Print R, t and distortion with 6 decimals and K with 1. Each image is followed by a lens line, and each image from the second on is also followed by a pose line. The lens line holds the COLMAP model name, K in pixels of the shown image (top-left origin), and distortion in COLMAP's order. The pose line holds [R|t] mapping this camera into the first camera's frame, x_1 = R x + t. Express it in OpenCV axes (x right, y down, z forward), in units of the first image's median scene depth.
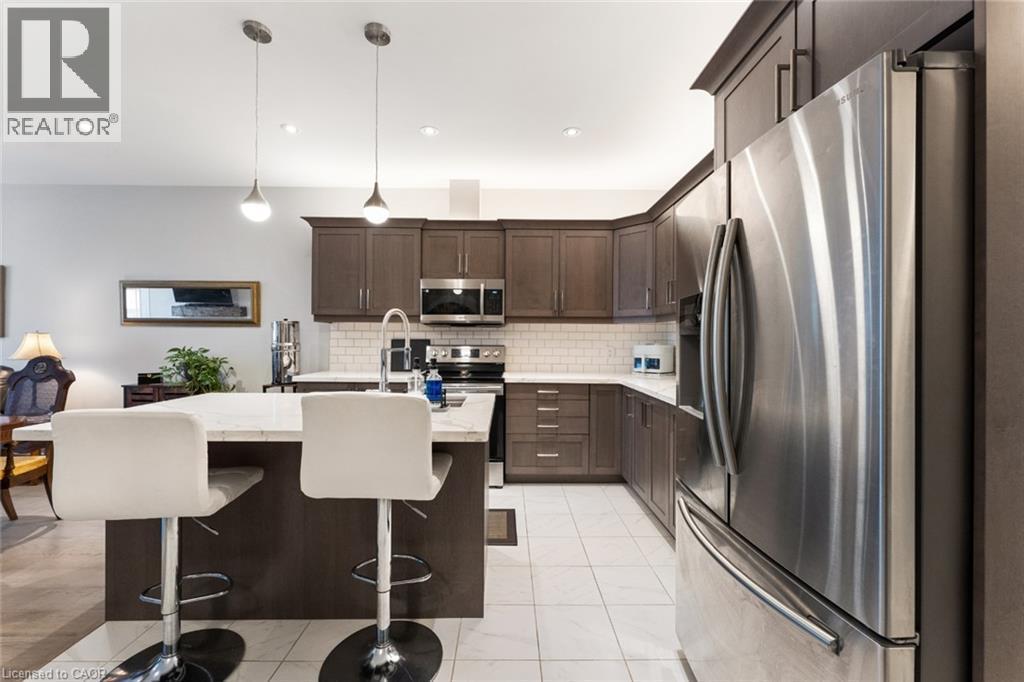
lens RADIAL K [[415.6, 0, 512.0], [0, 415.6, 341.0], [0, 0, 1]] dist [-0.000496, 0.000021]
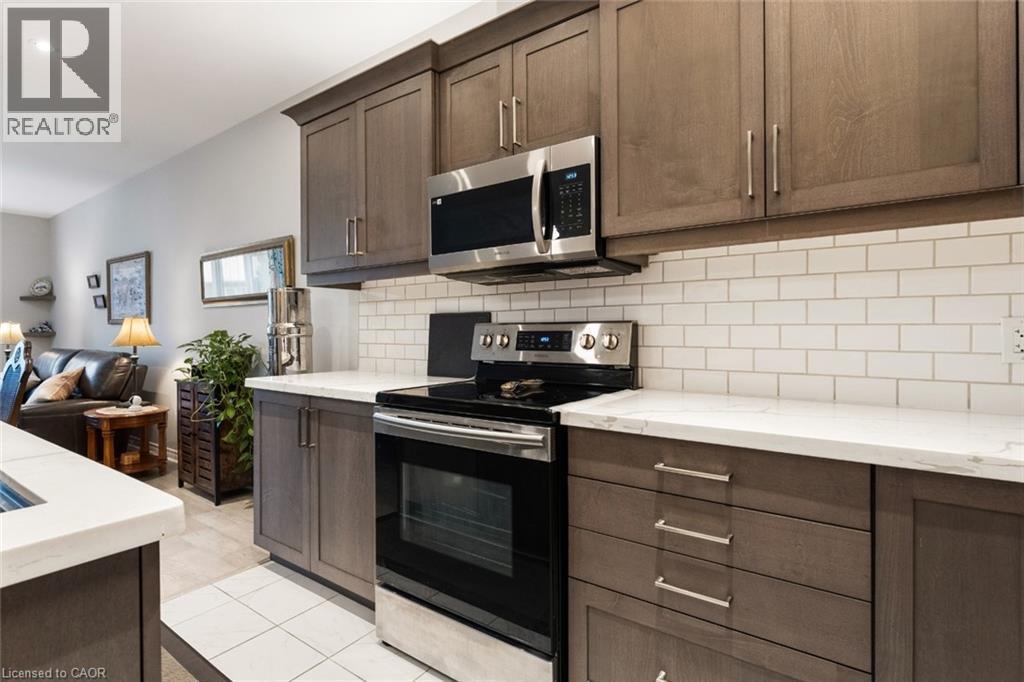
lens RADIAL K [[492.4, 0, 511.0], [0, 492.4, 334.5], [0, 0, 1]] dist [-0.000873, 0.000031]
pose [[0.811931, -0.005451, -0.583728, 0.171315], [0.008533, 0.999960, 0.002531, 0.023264], [0.583691, -0.007036, 0.811945, 0.609969]]
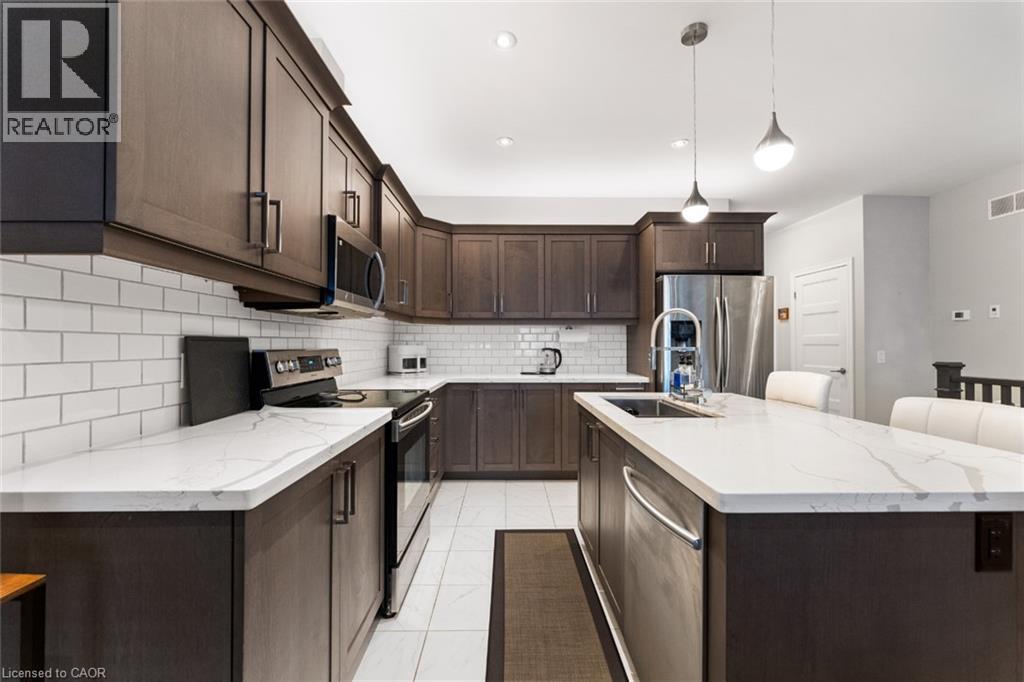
lens RADIAL K [[415.6, 0, 512.0], [0, 415.6, 341.0], [0, 0, 1]] dist [-0.000496, 0.000021]
pose [[-0.012591, 0.005799, 0.999904, -0.719502], [-0.000323, 0.999983, -0.005803, 0.002293], [-0.999921, -0.000396, -0.012589, 0.797588]]
